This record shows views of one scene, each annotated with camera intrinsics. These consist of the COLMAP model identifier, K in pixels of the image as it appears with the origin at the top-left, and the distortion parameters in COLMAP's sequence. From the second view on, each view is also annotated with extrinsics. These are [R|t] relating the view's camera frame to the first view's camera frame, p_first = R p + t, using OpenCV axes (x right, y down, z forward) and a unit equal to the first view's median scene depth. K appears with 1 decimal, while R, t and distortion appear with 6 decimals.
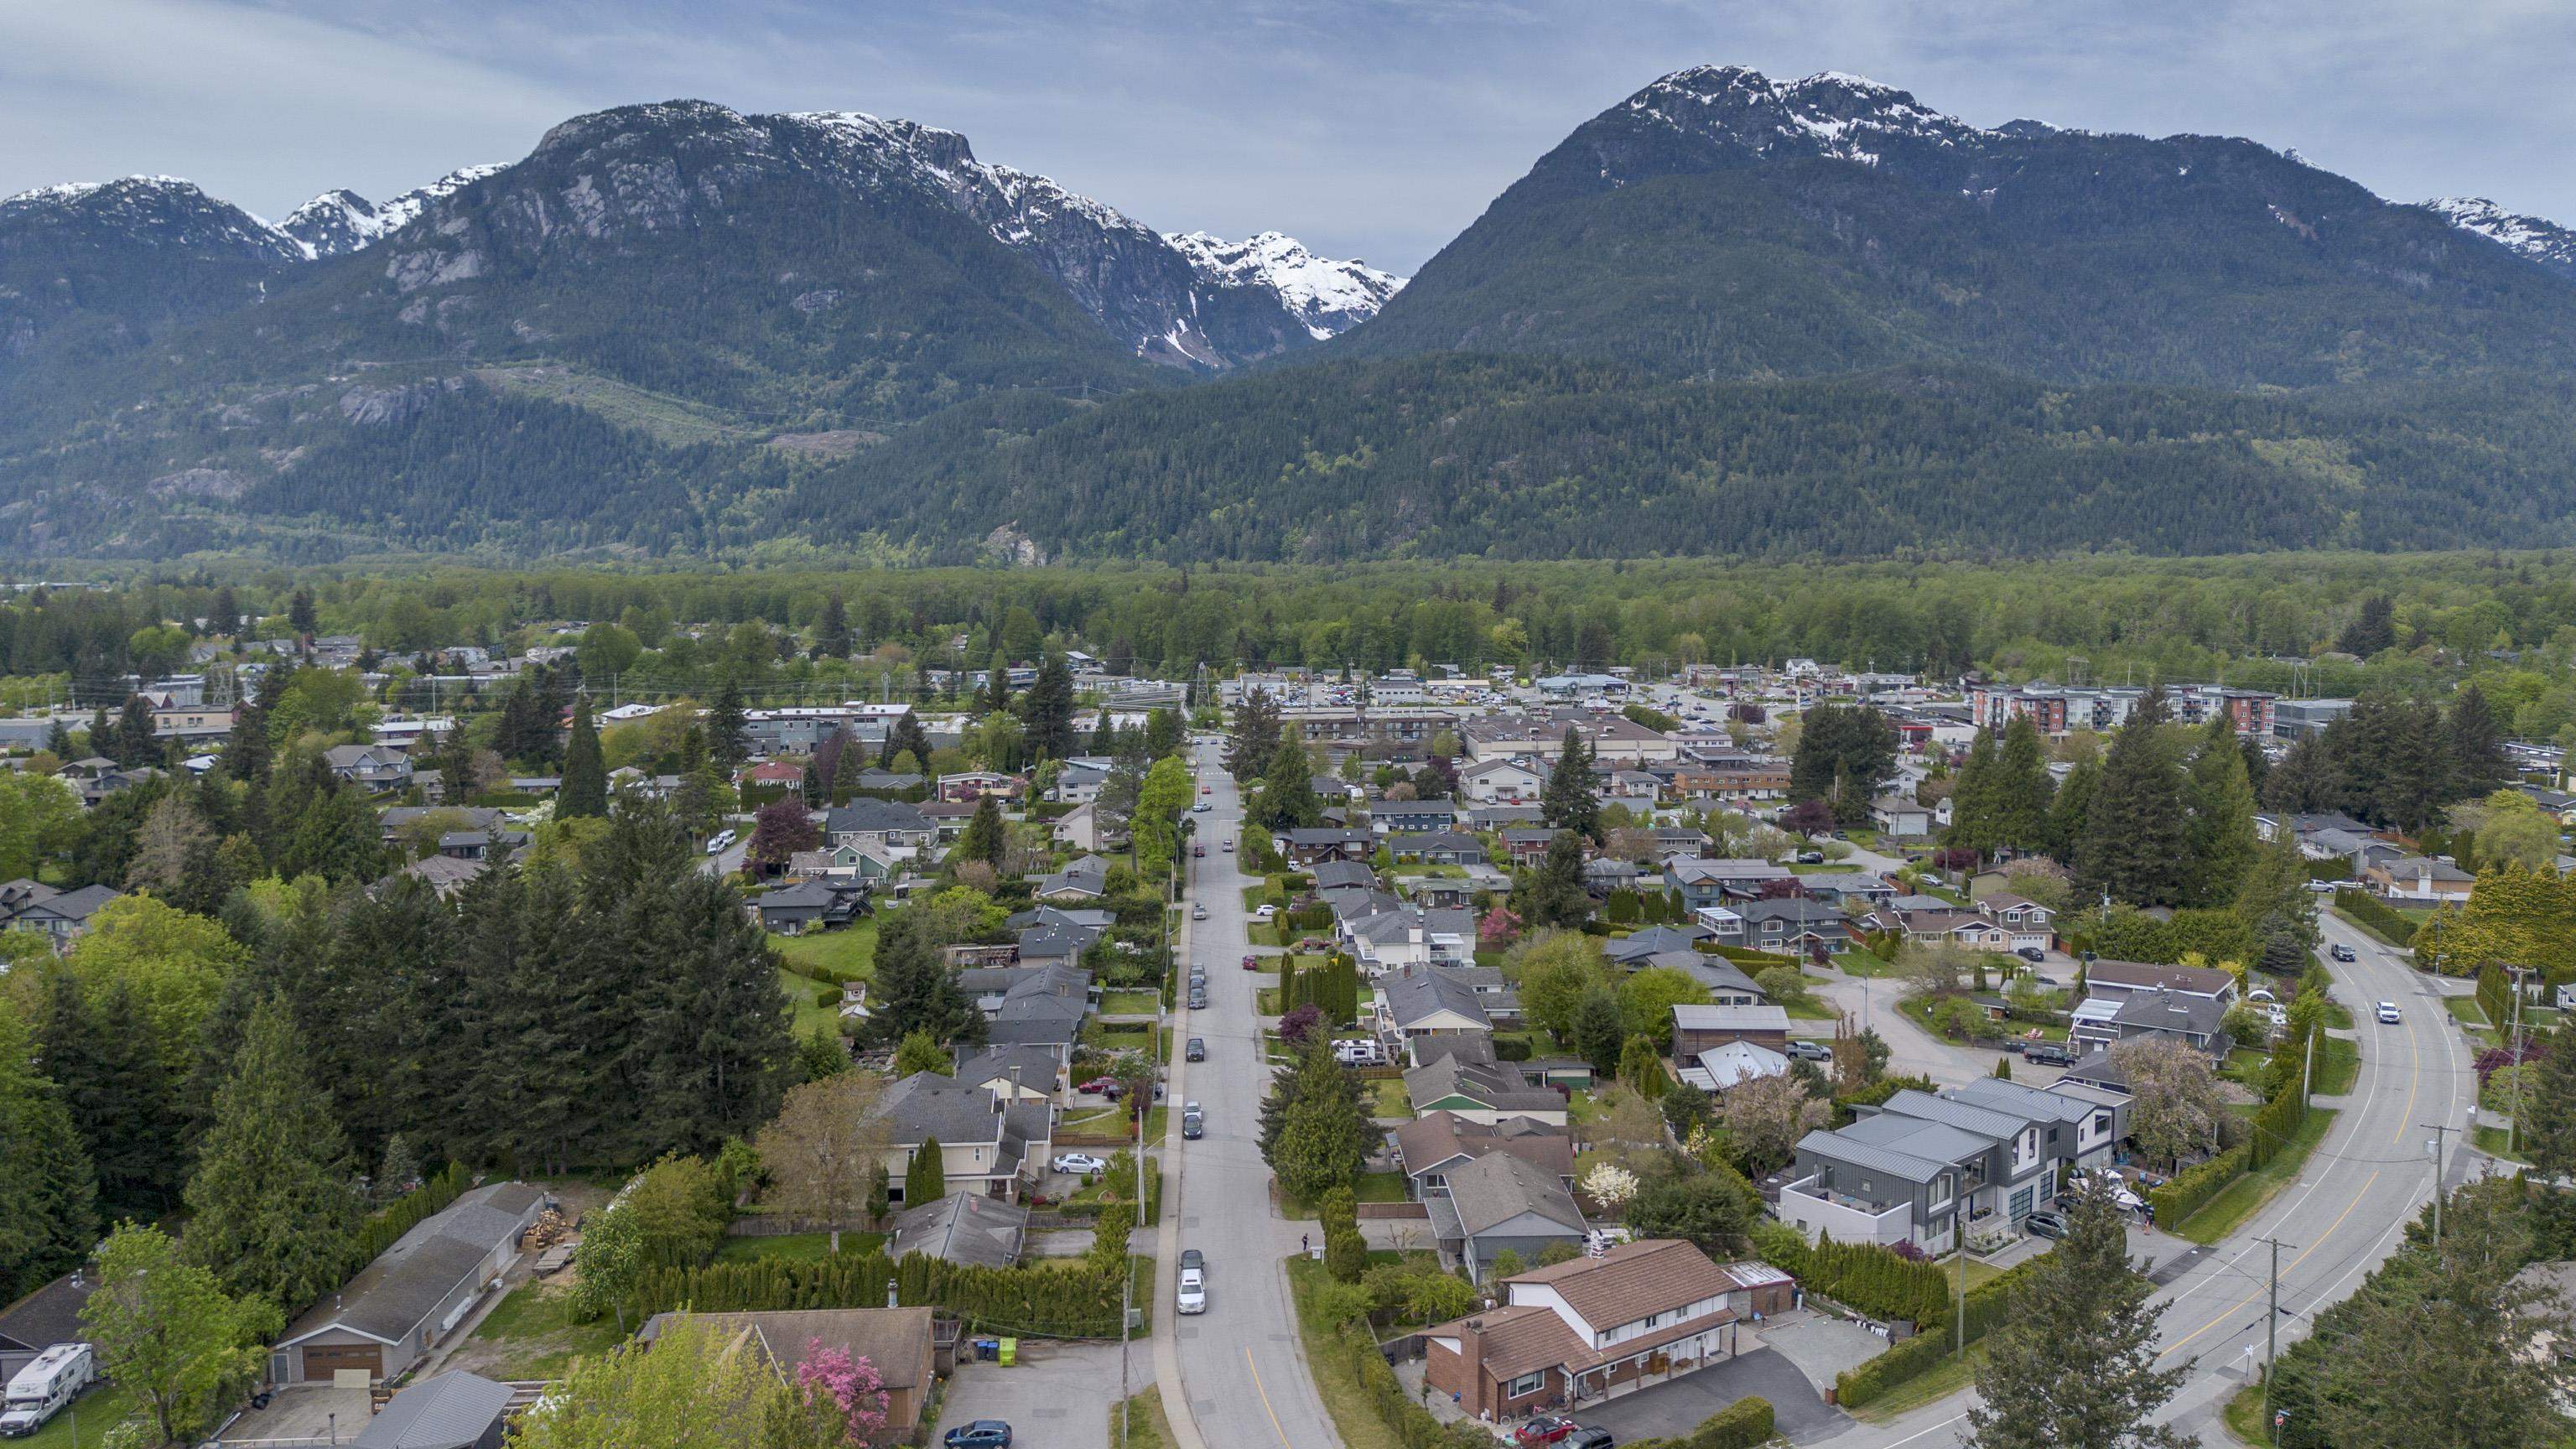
lens RADIAL K [[1876.8, 0, 1187.8], [0, 1876.8, 737.7], [0, 0, 1]] dist [0.006136, -0.054751]
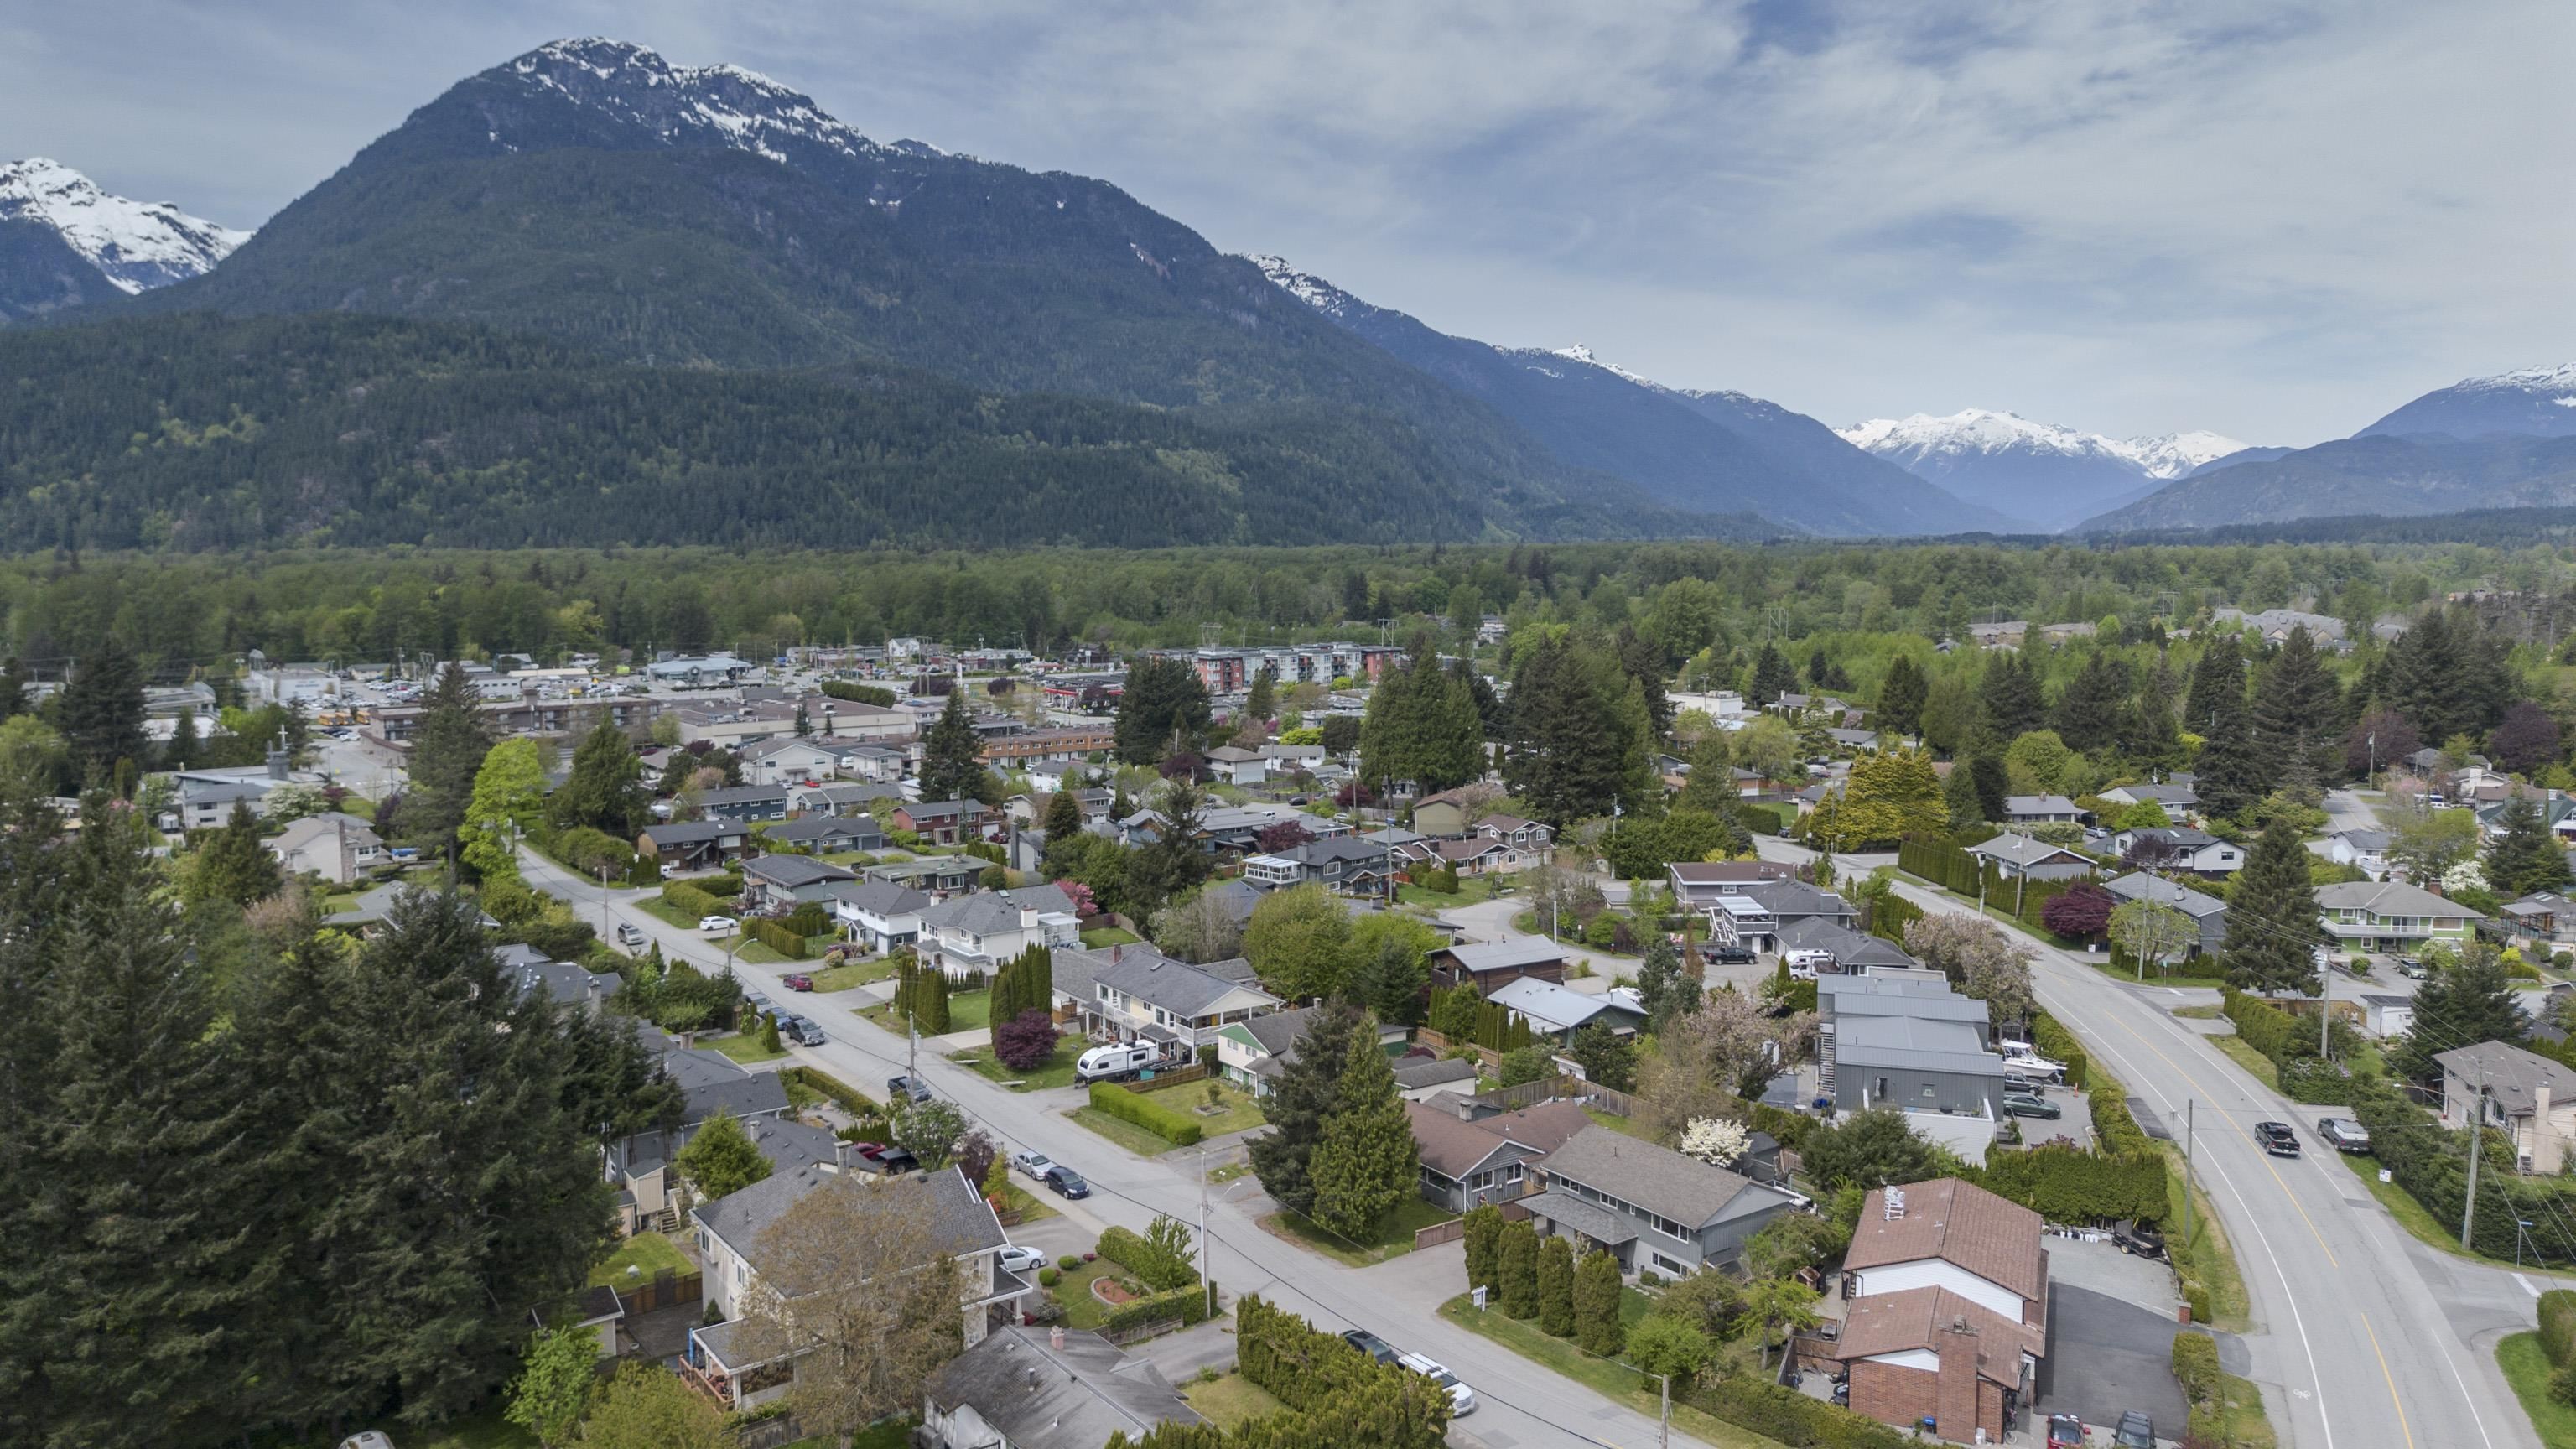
lens RADIAL K [[1876.8, 0, 1187.8], [0, 1876.8, 737.7], [0, 0, 1]] dist [0.006136, -0.054751]
pose [[0.790079, -0.046165, 0.611265, -0.096506], [0.055319, 0.998461, 0.003905, 0.008577], [-0.610504, 0.030729, 0.791417, 0.092573]]
